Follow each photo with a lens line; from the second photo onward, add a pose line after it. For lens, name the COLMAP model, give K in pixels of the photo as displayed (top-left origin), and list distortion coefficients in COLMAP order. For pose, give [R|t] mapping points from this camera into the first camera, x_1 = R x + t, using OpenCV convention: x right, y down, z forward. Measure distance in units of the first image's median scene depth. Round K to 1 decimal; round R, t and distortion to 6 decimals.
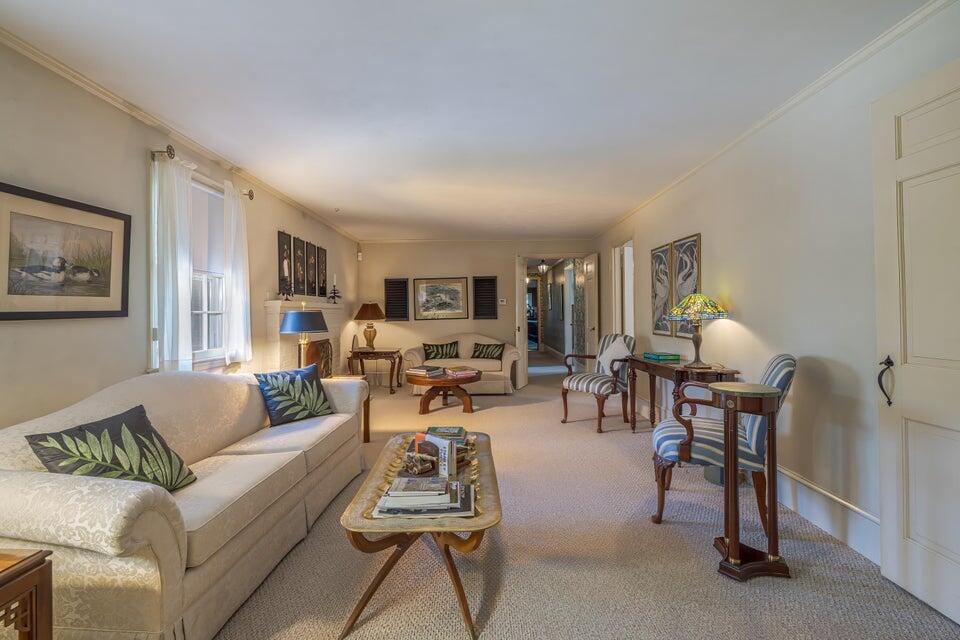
lens RADIAL K [[431.0, 0, 480.4], [0, 431.0, 316.8], [0, 0, 1]] dist [0.004775, 0.000238]
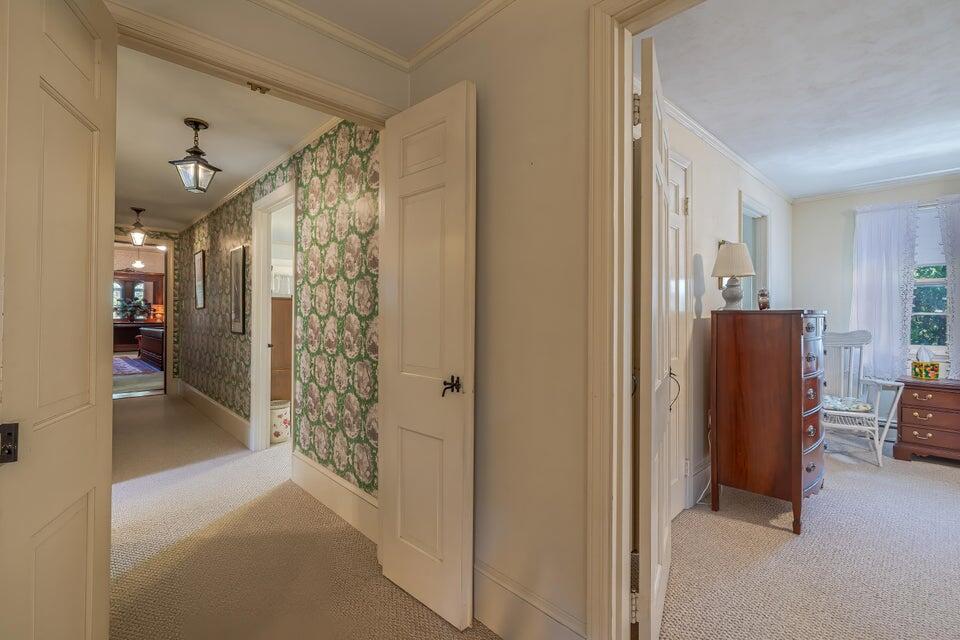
lens RADIAL K [[431.0, 0, 483.5], [0, 431.0, 320.8], [0, 0, 1]] dist [0.004775, 0.000238]
pose [[0.715407, 0.010851, 0.698623, 0.057268], [-0.012174, 0.999921, -0.003065, -0.005019], [-0.698602, -0.006313, 0.715483, 0.471179]]
